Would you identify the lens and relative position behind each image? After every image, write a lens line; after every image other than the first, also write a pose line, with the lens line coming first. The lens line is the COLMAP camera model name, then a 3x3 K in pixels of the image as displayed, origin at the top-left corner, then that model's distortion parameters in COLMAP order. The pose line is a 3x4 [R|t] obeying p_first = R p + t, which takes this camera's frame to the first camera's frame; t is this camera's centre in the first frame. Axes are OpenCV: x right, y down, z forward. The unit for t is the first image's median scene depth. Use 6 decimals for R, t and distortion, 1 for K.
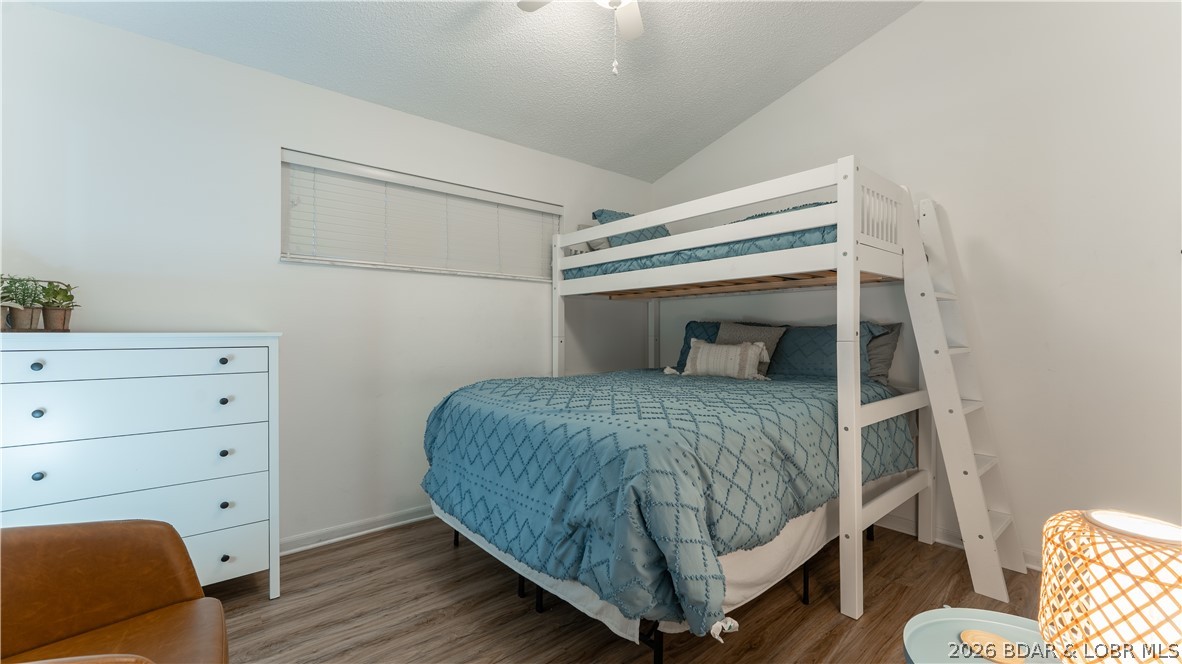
lens RADIAL K [[480.7, 0, 589.3], [0, 480.7, 330.9], [0, 0, 1]] dist [-0.007488, 0.000294]
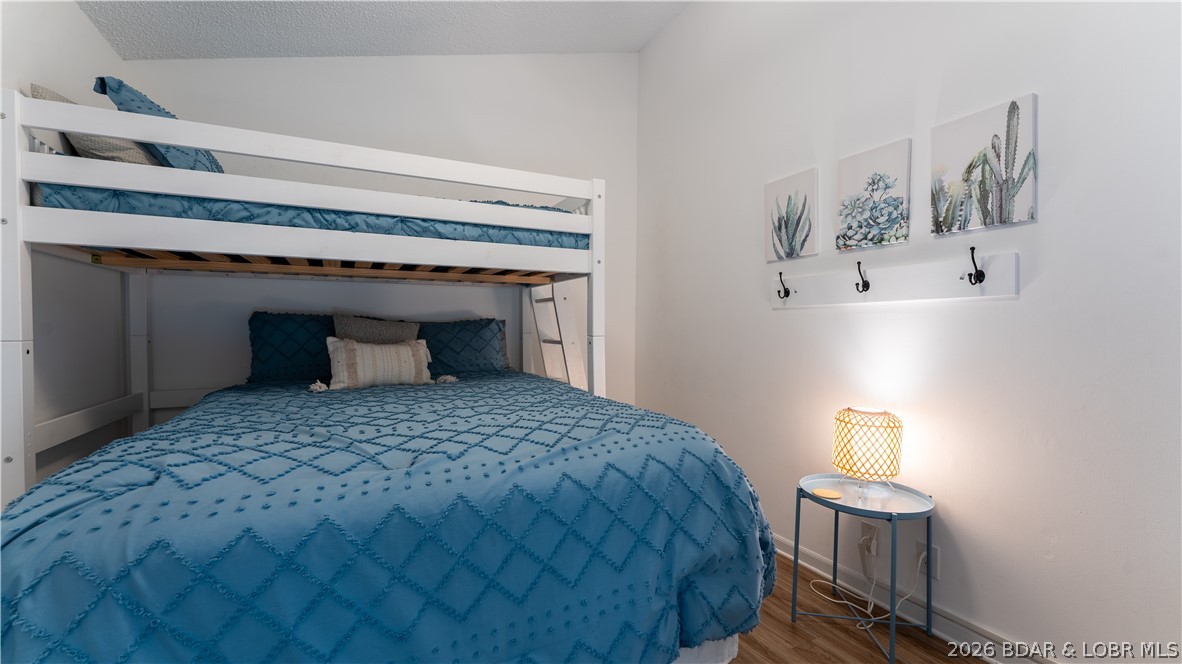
lens RADIAL K [[480.7, 0, 590.7], [0, 480.7, 332.2], [0, 0, 1]] dist [-0.007488, 0.000294]
pose [[0.206833, -0.013813, 0.978279, -0.455896], [0.001294, 0.999903, 0.013845, -0.001388], [-0.978375, -0.001598, 0.206831, 0.553129]]
